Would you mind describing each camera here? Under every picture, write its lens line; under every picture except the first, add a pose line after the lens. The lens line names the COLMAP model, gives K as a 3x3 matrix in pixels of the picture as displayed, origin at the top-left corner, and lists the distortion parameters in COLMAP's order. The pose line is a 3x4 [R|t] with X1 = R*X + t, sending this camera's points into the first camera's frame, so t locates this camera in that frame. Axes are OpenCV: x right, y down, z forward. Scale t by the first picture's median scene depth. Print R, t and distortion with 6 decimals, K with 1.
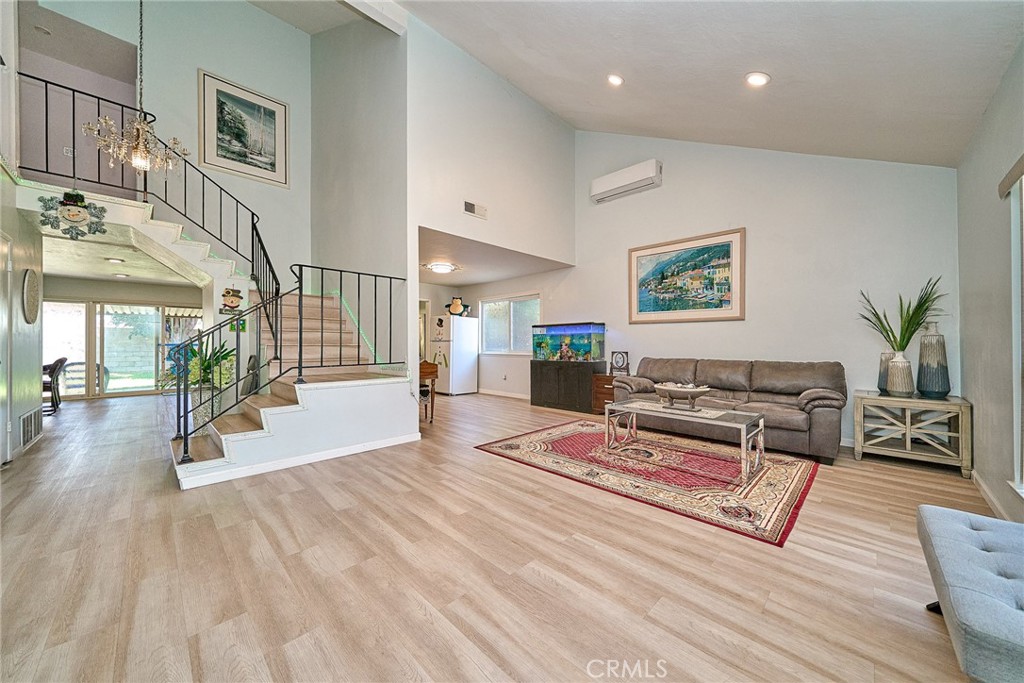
lens RADIAL K [[365.2, 0, 516.6], [0, 365.2, 339.0], [0, 0, 1]] dist [-0.001013, -0.000267]
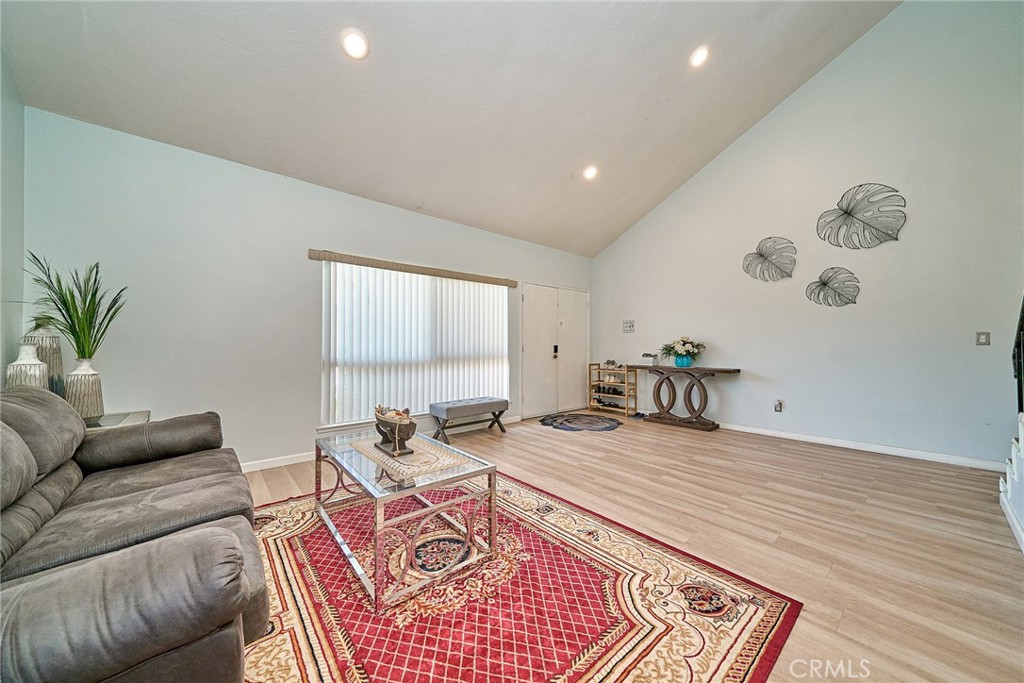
lens RADIAL K [[357.2, 0, 517.3], [0, 357.2, 340.8], [0, 0, 1]] dist [-0.000865, -0.000329]
pose [[-0.997034, 0.005341, 0.076772, 0.179924], [0.003297, 0.999637, -0.026731, 0.018027], [-0.076887, -0.026398, -0.996690, 1.565158]]
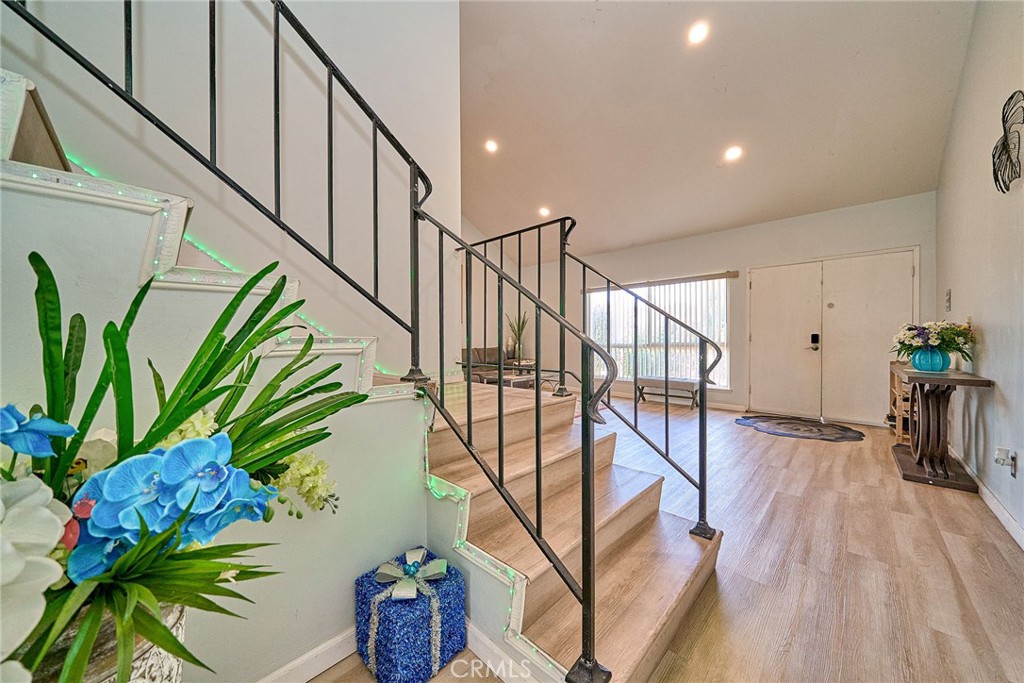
lens RADIAL K [[352.8, 0, 512.4], [0, 352.8, 336.6], [0, 0, 1]] dist [0.000359, -0.000002]
pose [[-0.017123, 0.005280, 0.999839, -1.169697], [-0.003977, 0.999978, -0.005349, 0.016596], [-0.999845, -0.004068, -0.017102, 1.050258]]
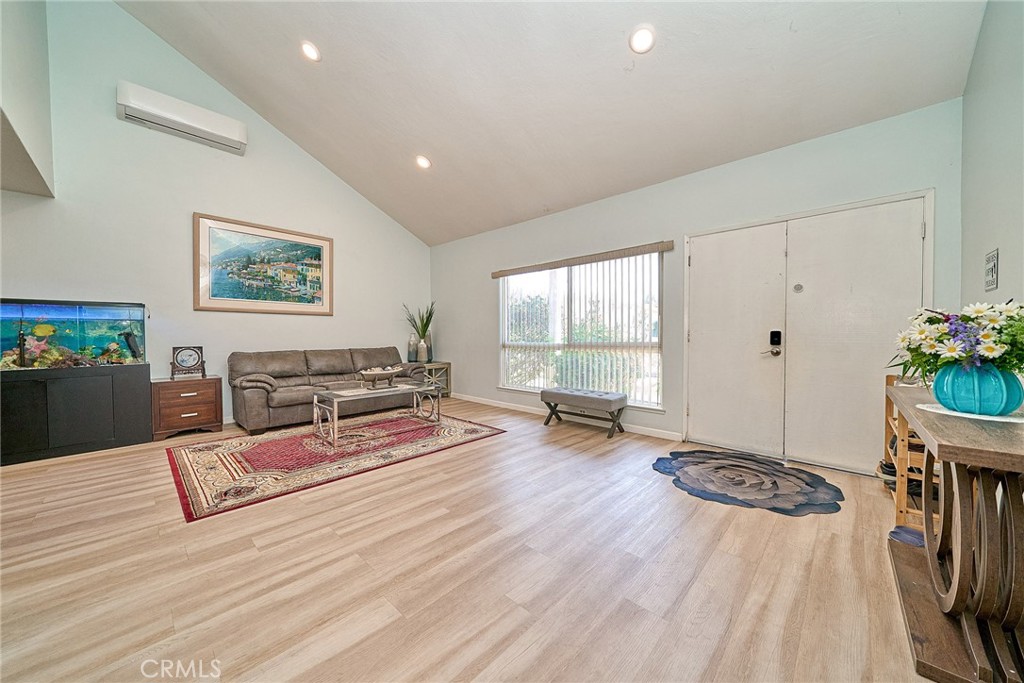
lens RADIAL K [[355.4, 0, 513.0], [0, 355.4, 335.3], [0, 0, 1]] dist [-0.001190, -0.000014]
pose [[-0.028723, -0.000353, 0.999587, -0.736501], [-0.007146, 0.999974, 0.000148, 0.010260], [-0.999562, -0.007139, -0.028725, 0.576739]]
